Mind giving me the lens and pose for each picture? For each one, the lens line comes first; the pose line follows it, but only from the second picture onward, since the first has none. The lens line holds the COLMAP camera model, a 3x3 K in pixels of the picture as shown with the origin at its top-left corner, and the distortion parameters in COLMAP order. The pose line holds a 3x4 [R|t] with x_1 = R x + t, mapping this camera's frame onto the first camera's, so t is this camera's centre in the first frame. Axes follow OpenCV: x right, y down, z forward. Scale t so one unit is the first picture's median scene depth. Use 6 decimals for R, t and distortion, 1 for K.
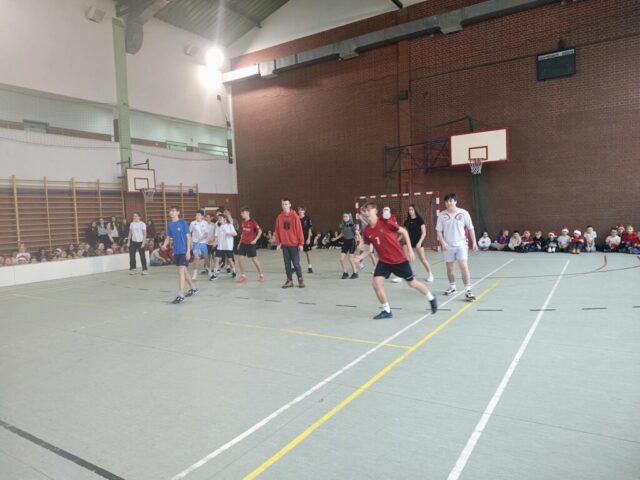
lens RADIAL K [[433.5, 0, 318.1], [0, 433.5, 240.9], [0, 0, 1]] dist [0.054642, -0.091351]
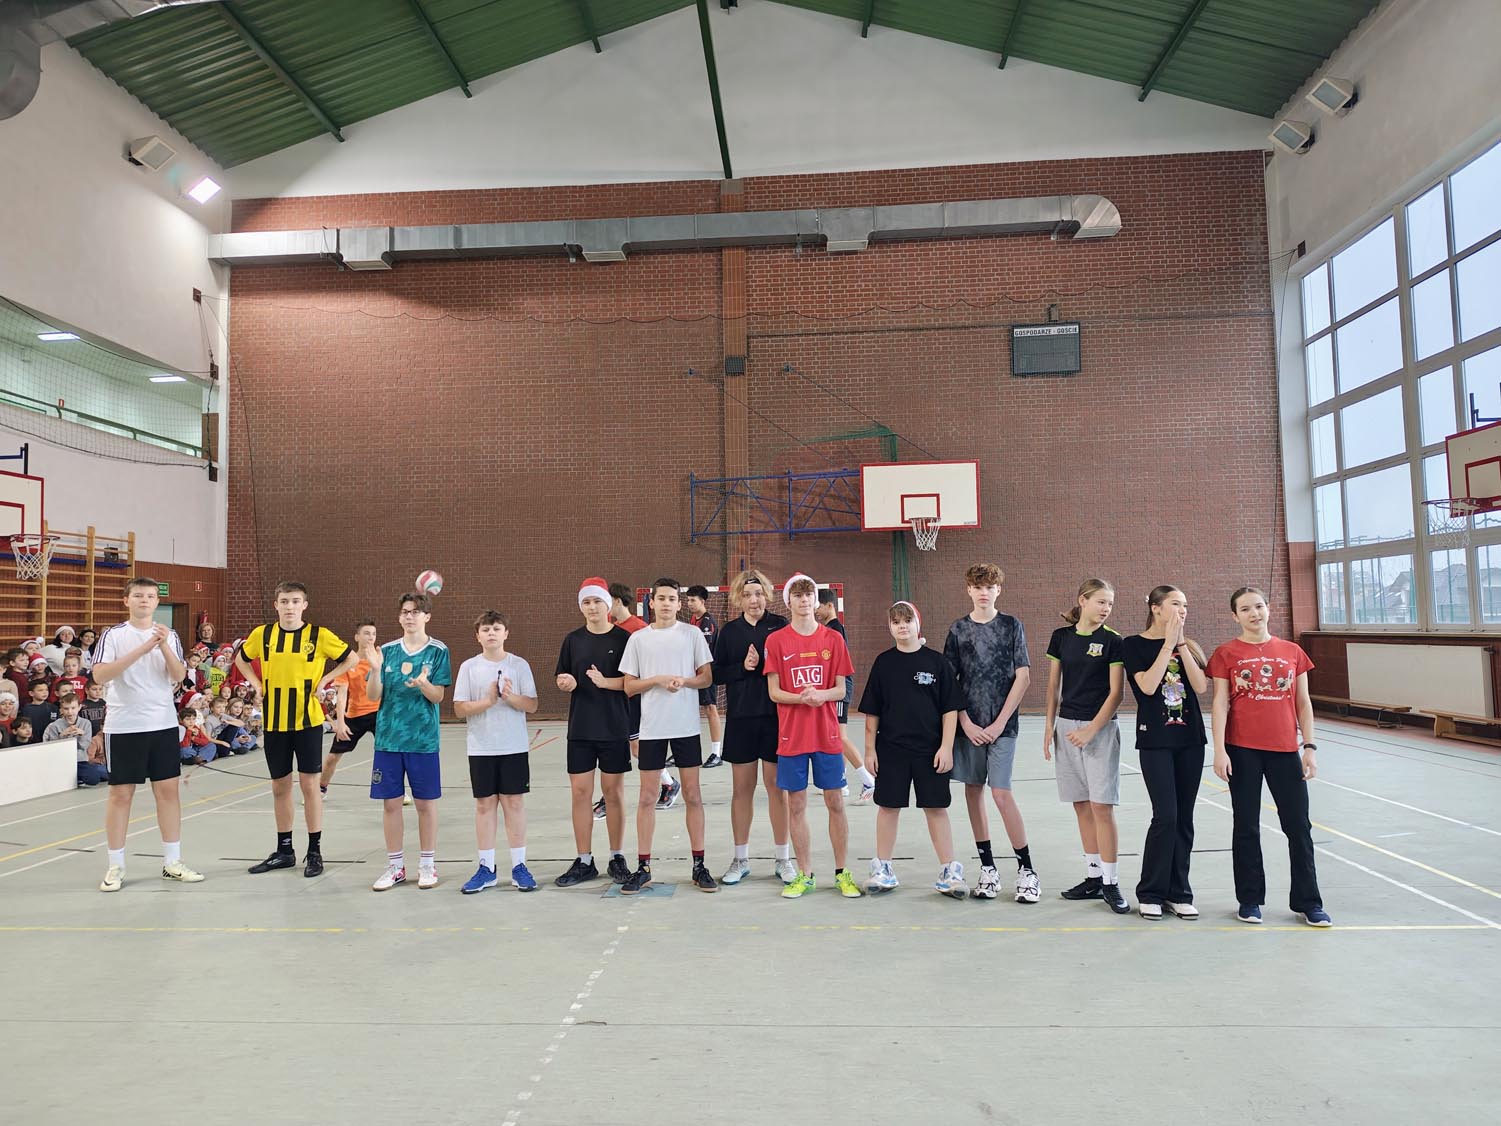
lens RADIAL K [[1002.1, 0, 718.5], [0, 1002.1, 572.5], [0, 0, 1]] dist [0.052603, -0.065157]
pose [[0.881304, 0.046778, 0.470229, -0.291424], [0.013213, 0.992260, -0.123474, 0.000253], [-0.472366, 0.115031, 0.873864, 0.141801]]
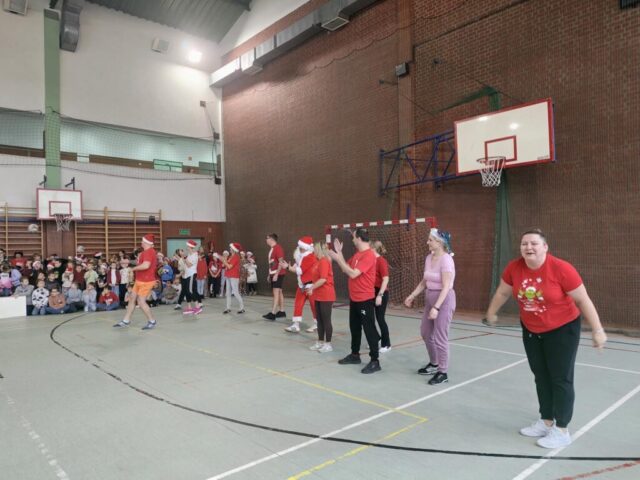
lens RADIAL K [[458.4, 0, 311.0], [0, 458.4, 246.8], [0, 0, 1]] dist [0.000393, 0.001436]
pose [[0.959815, 0.018807, -0.280002, 0.262496], [-0.036118, 0.997733, -0.056792, -0.030218], [0.278299, 0.064623, 0.958318, 0.330408]]
